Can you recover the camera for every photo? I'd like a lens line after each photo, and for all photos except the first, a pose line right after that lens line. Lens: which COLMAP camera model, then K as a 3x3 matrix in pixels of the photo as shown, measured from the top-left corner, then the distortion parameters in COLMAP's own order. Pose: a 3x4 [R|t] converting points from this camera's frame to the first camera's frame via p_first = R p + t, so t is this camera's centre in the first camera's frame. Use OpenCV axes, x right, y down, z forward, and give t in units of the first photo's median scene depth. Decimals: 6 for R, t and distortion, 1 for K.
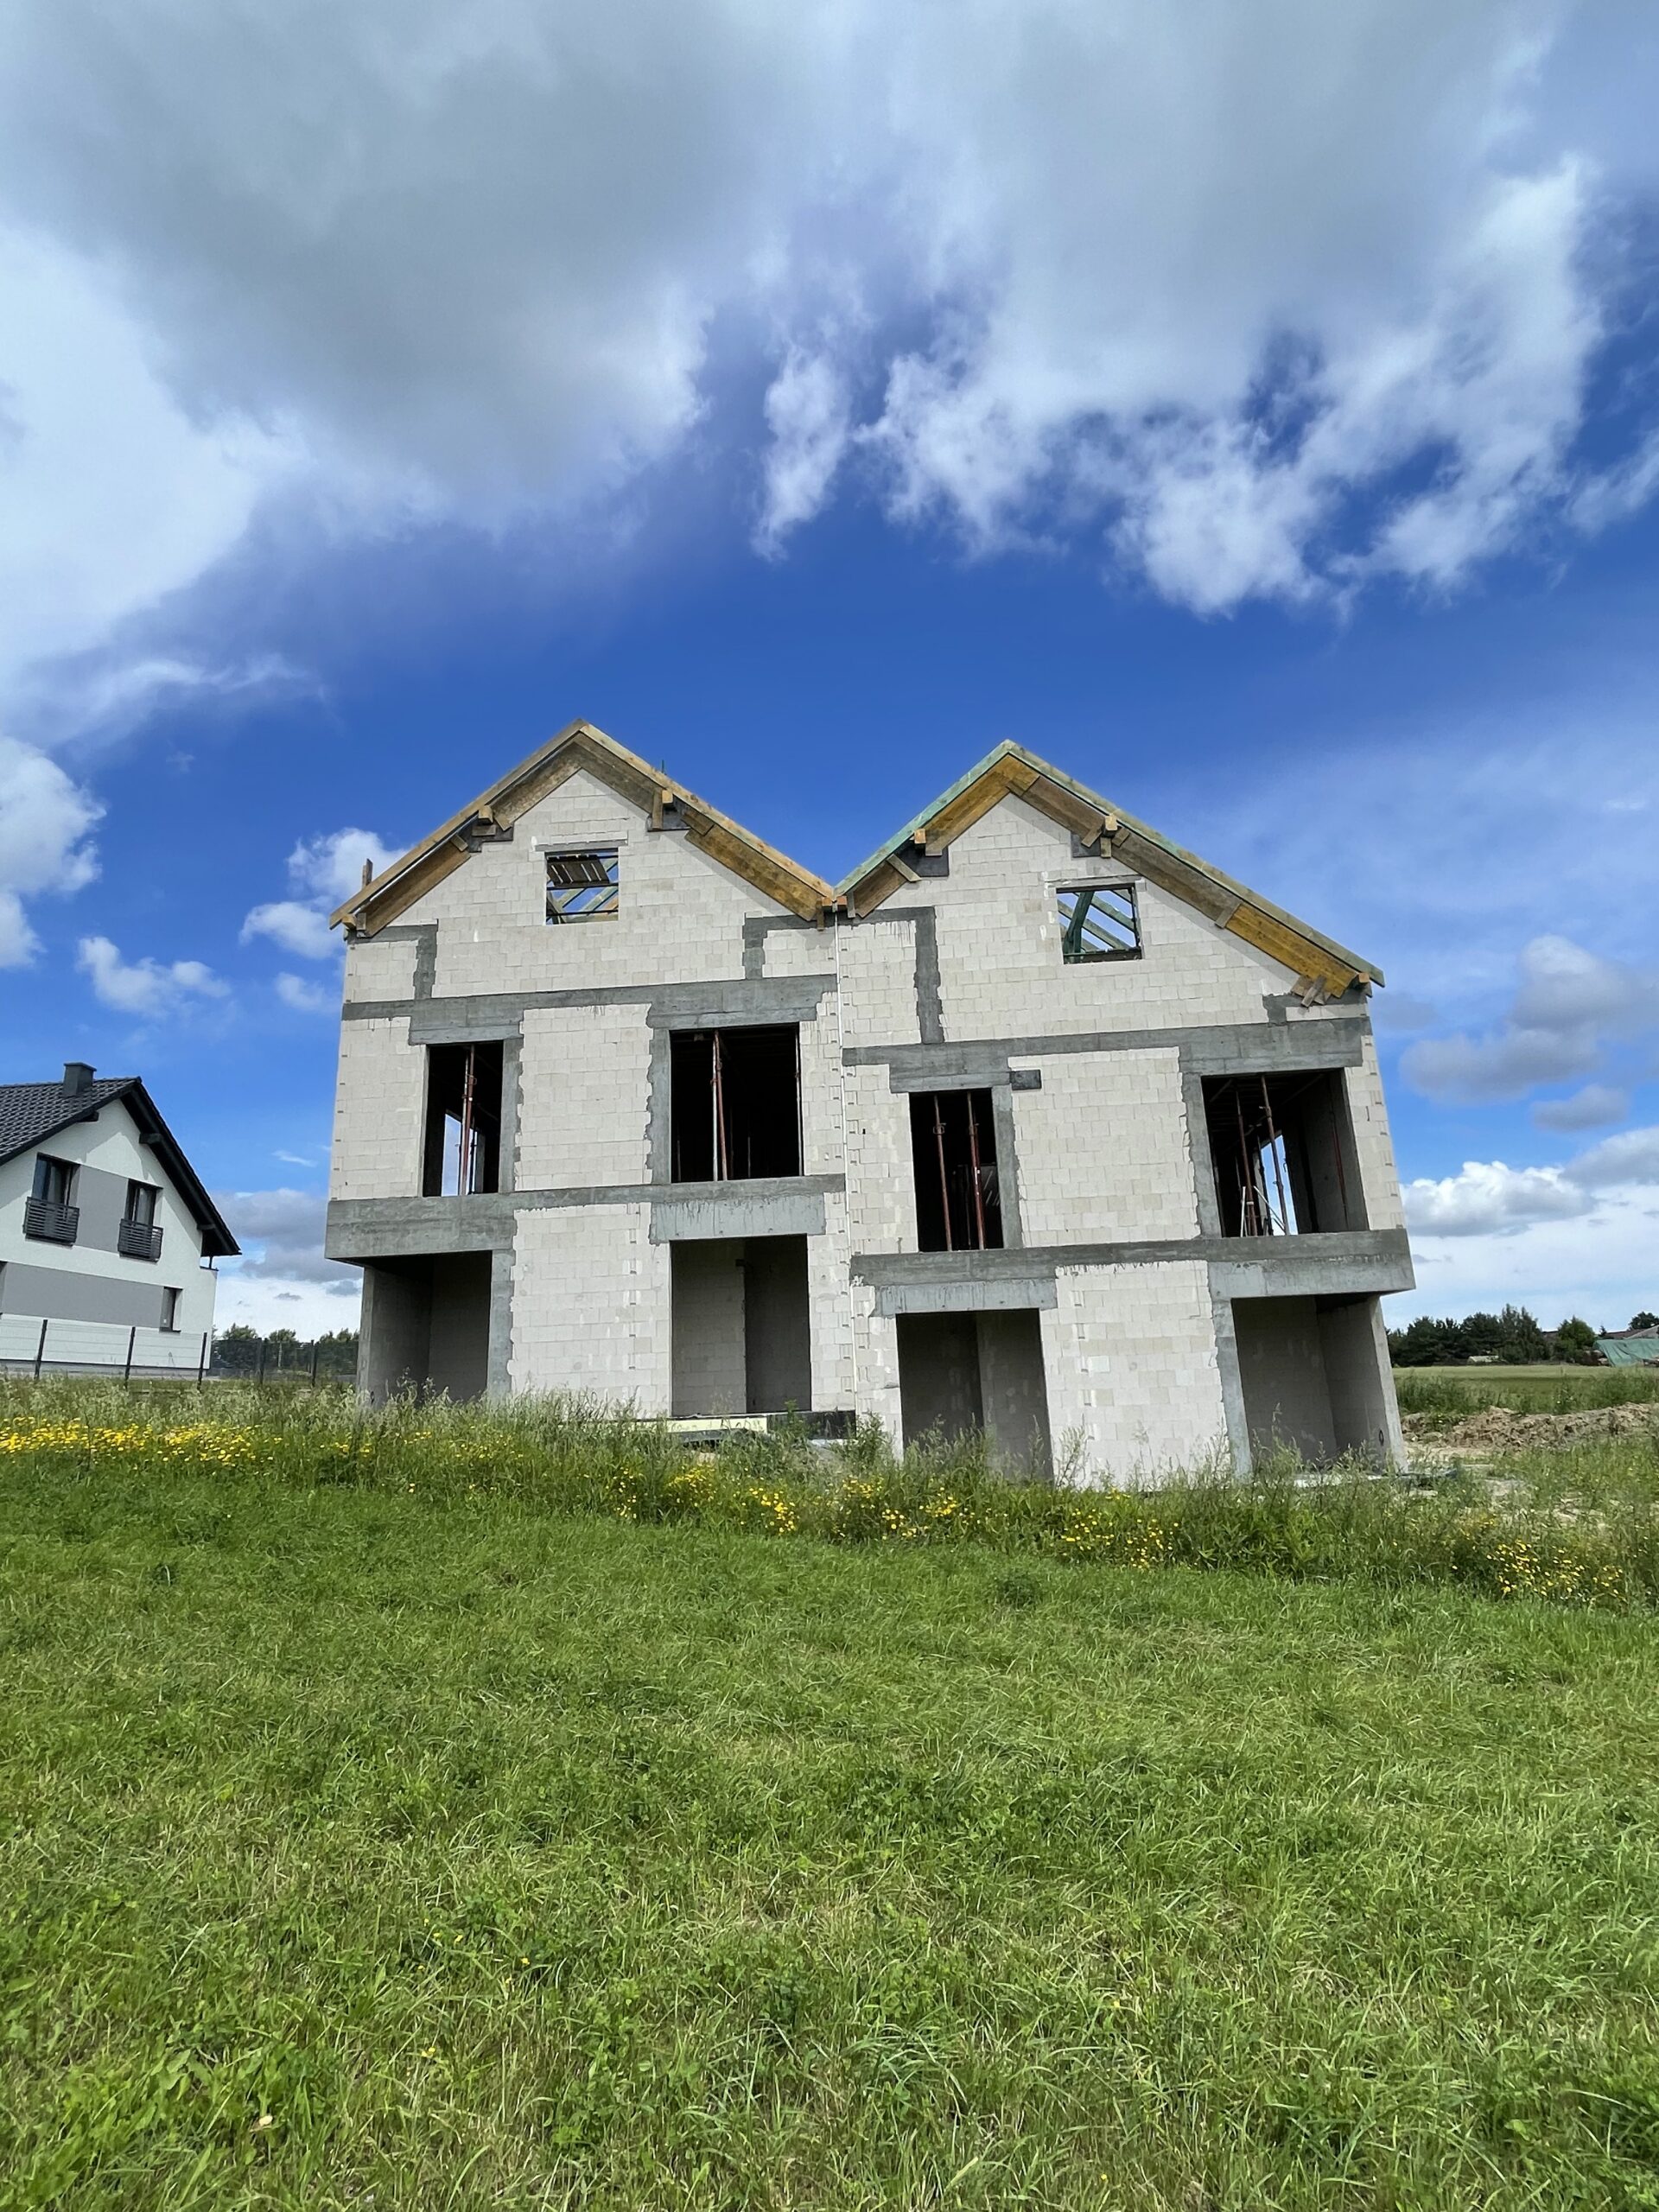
lens RADIAL K [[1122.4, 0, 841.3], [0, 1122.4, 1103.3], [0, 0, 1]] dist [0.001334, -0.001176]
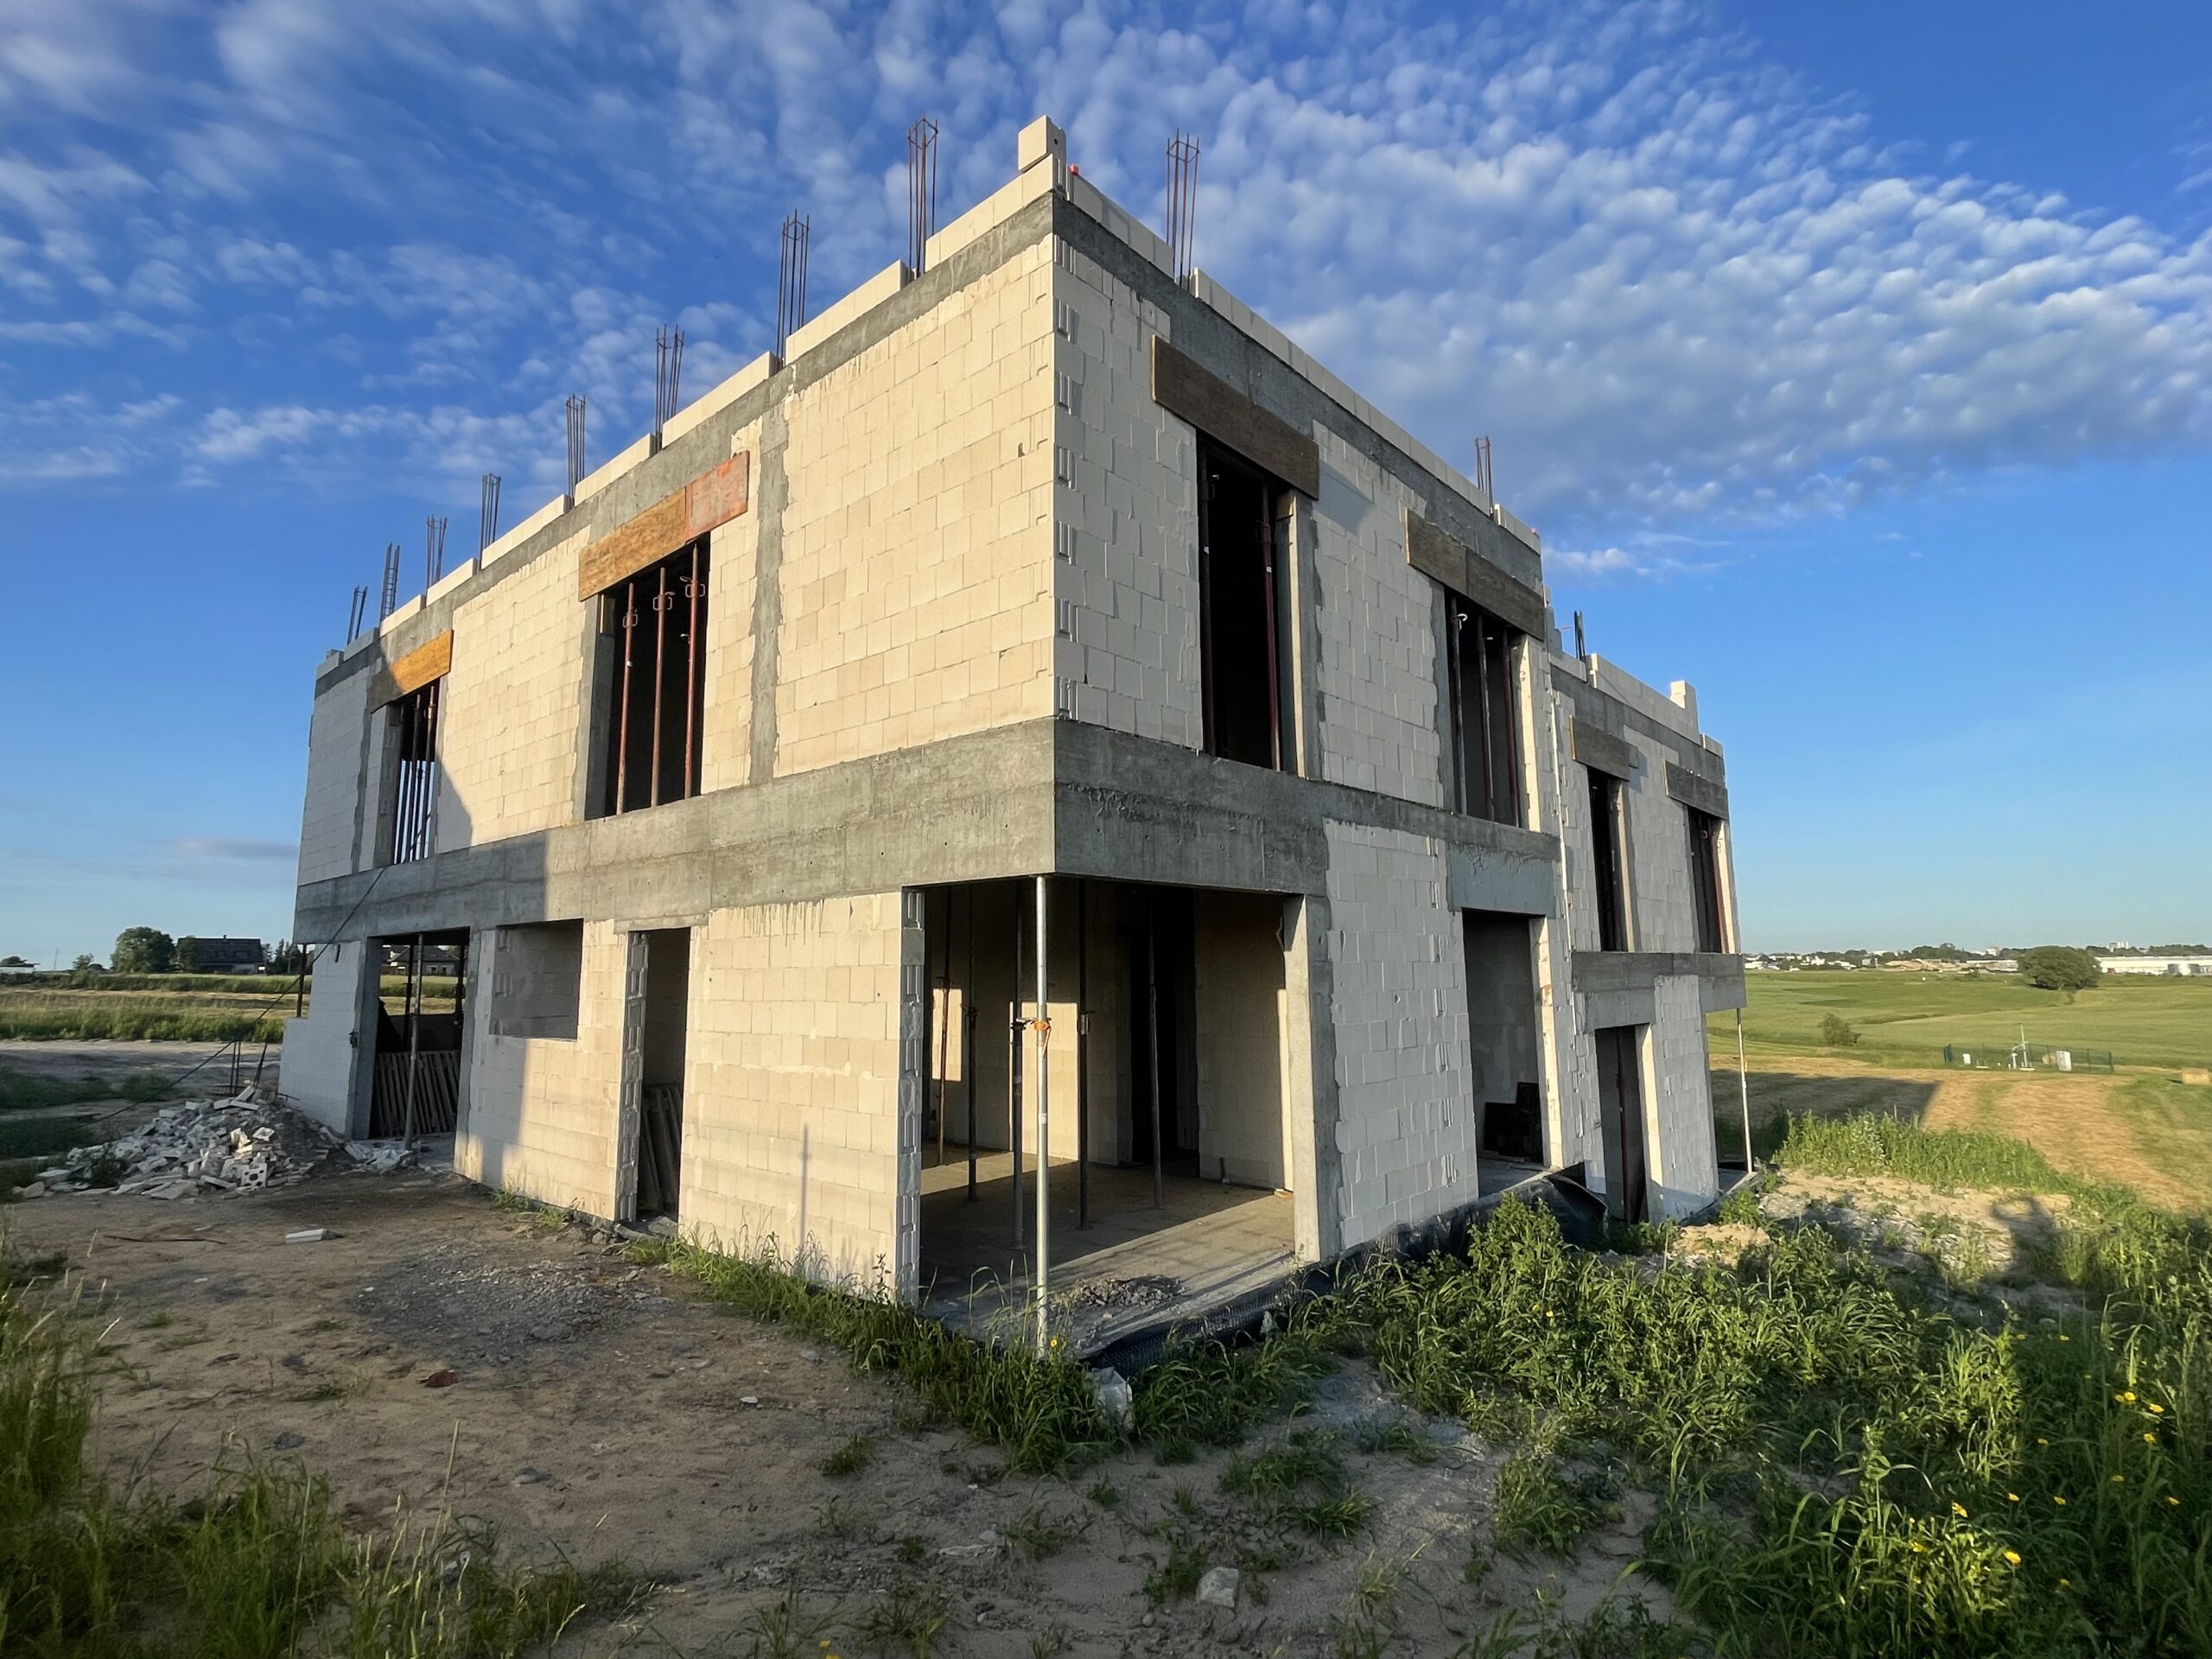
lens RADIAL K [[1081.9, 0, 1099.1], [0, 1081.9, 822.4], [0, 0, 1]] dist [-0.005548, 0.000143]
pose [[0.639016, 0.143410, 0.755707, -0.701580], [-0.221719, 0.975108, 0.002437, 0.115783], [-0.736546, -0.169111, 0.654906, 0.745096]]
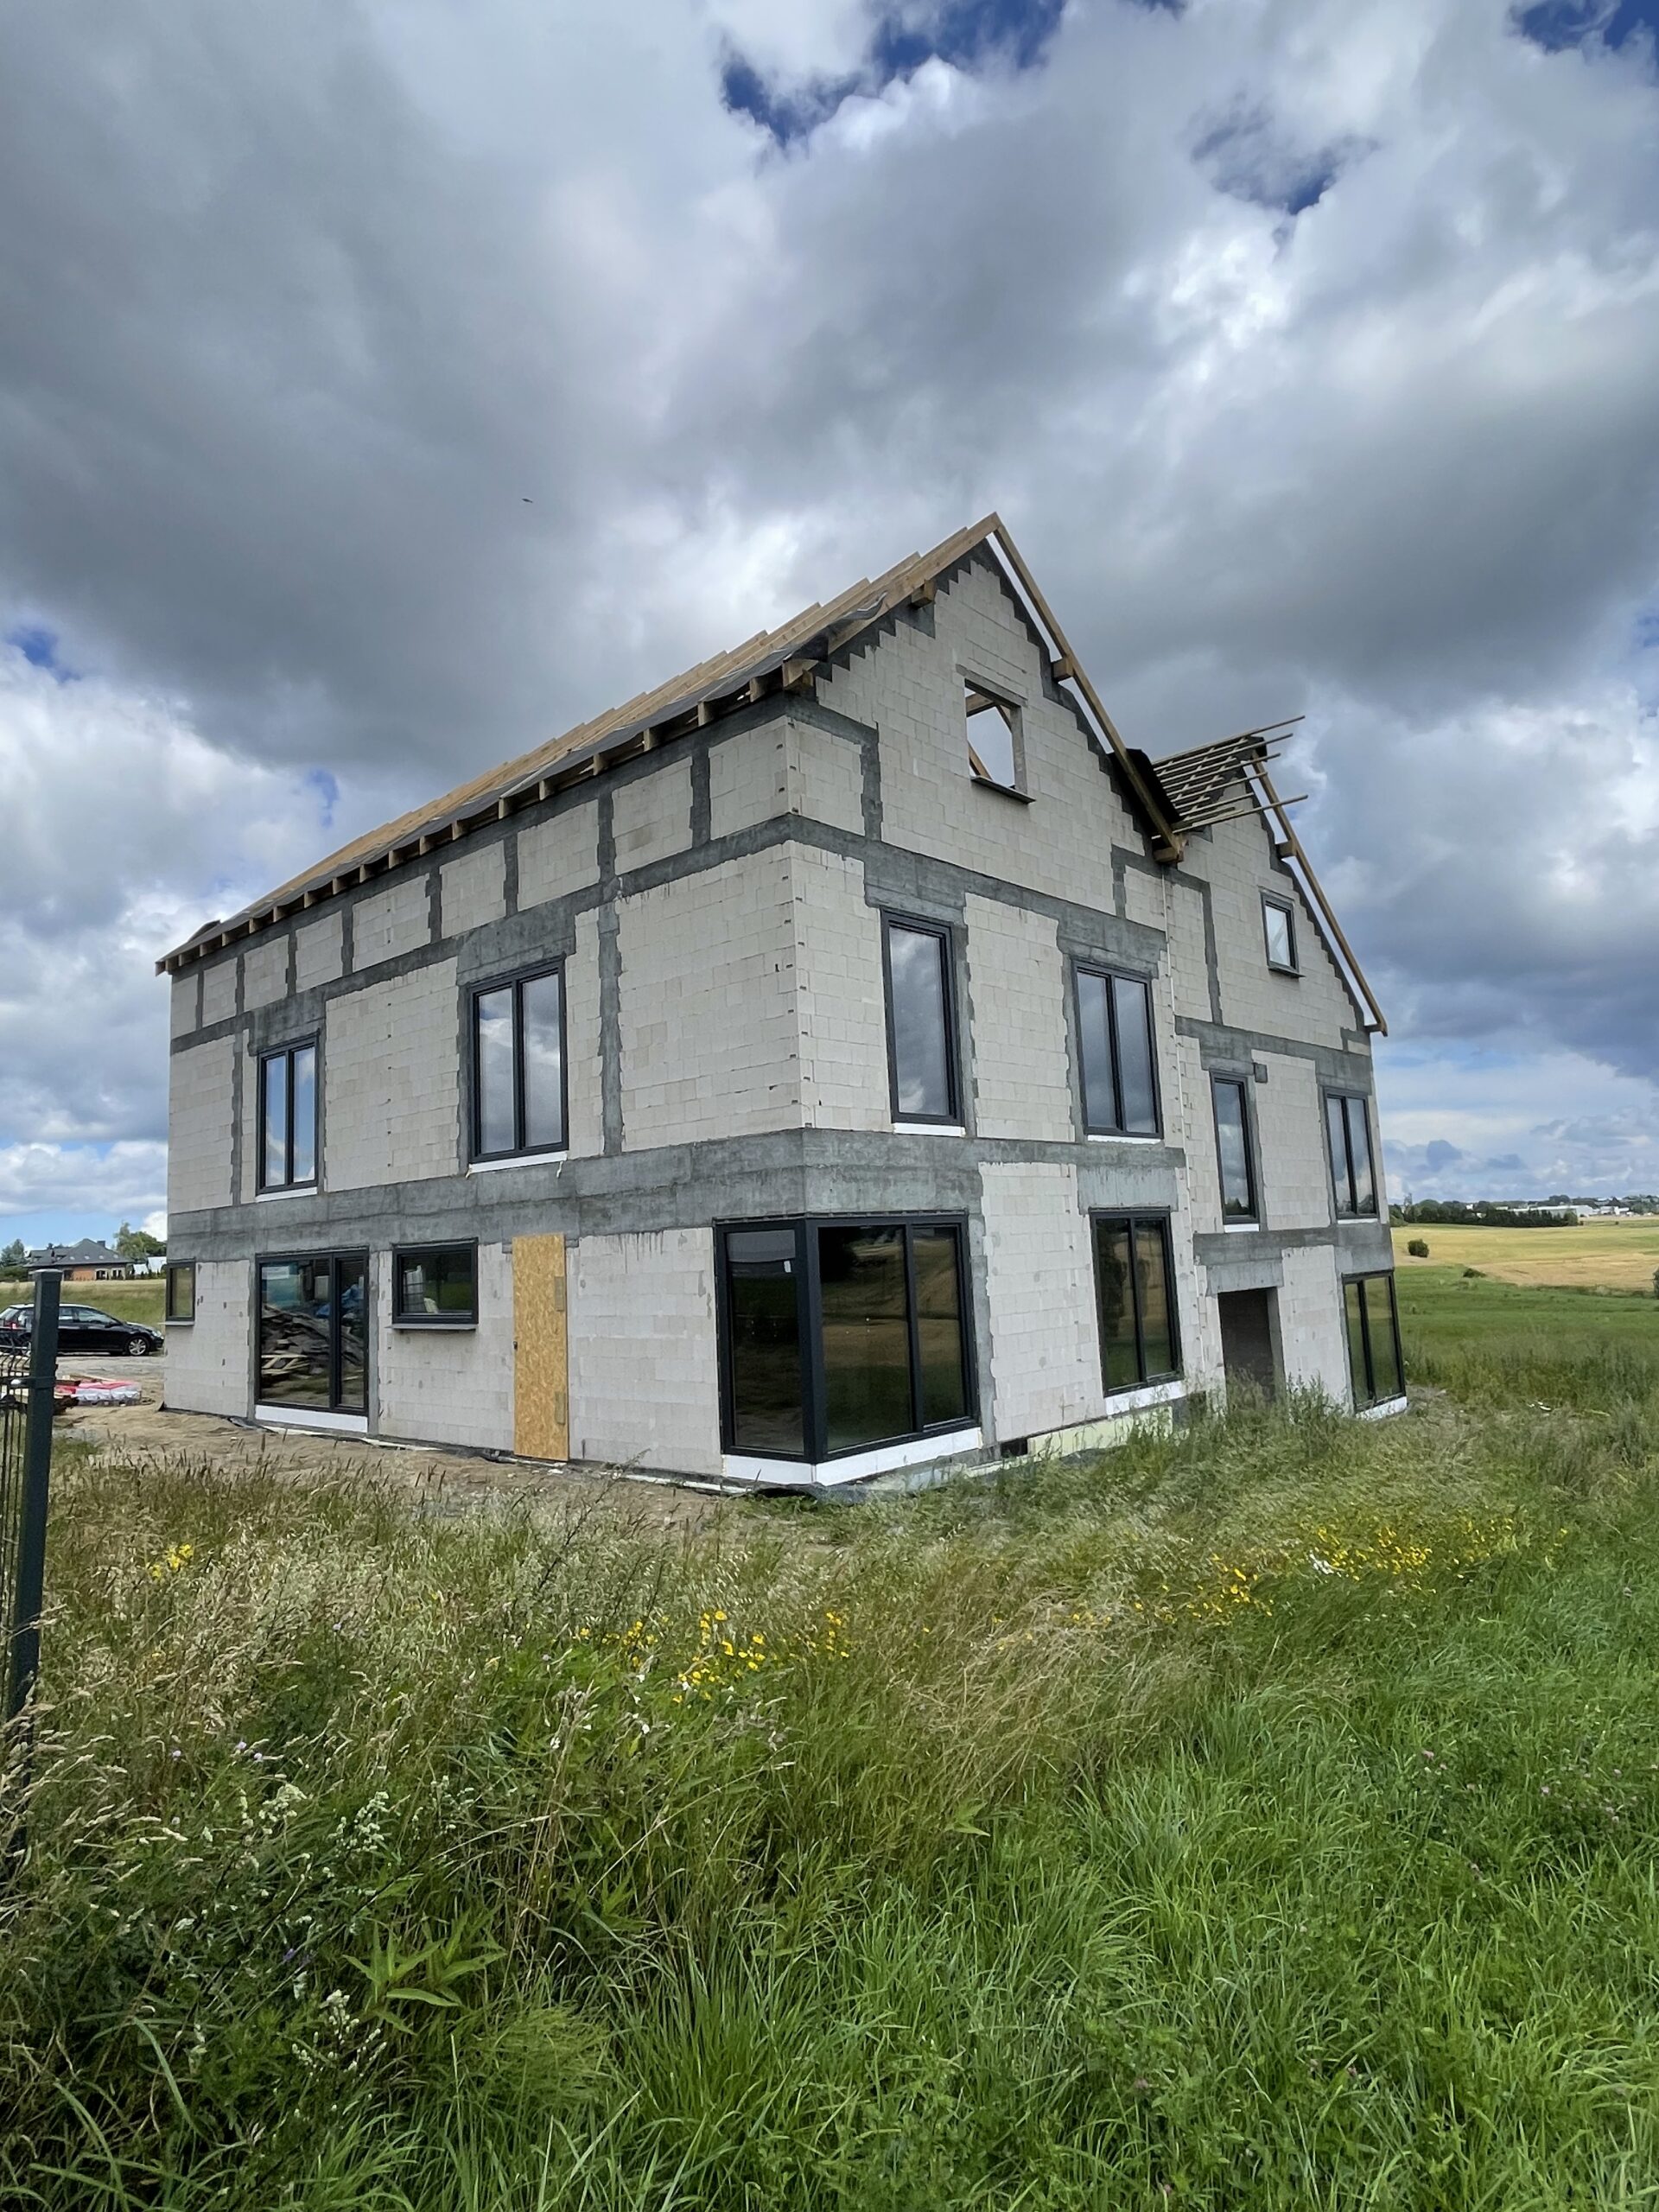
lens RADIAL K [[1235.1, 0, 843.6], [0, 1235.1, 1098.5], [0, 0, 1]] dist [-0.006802, -0.002927]
pose [[0.643899, 0.105399, 0.757816, -0.969810], [-0.184267, 0.982675, 0.019894, 0.051927], [-0.742590, -0.152451, 0.652165, 0.518720]]
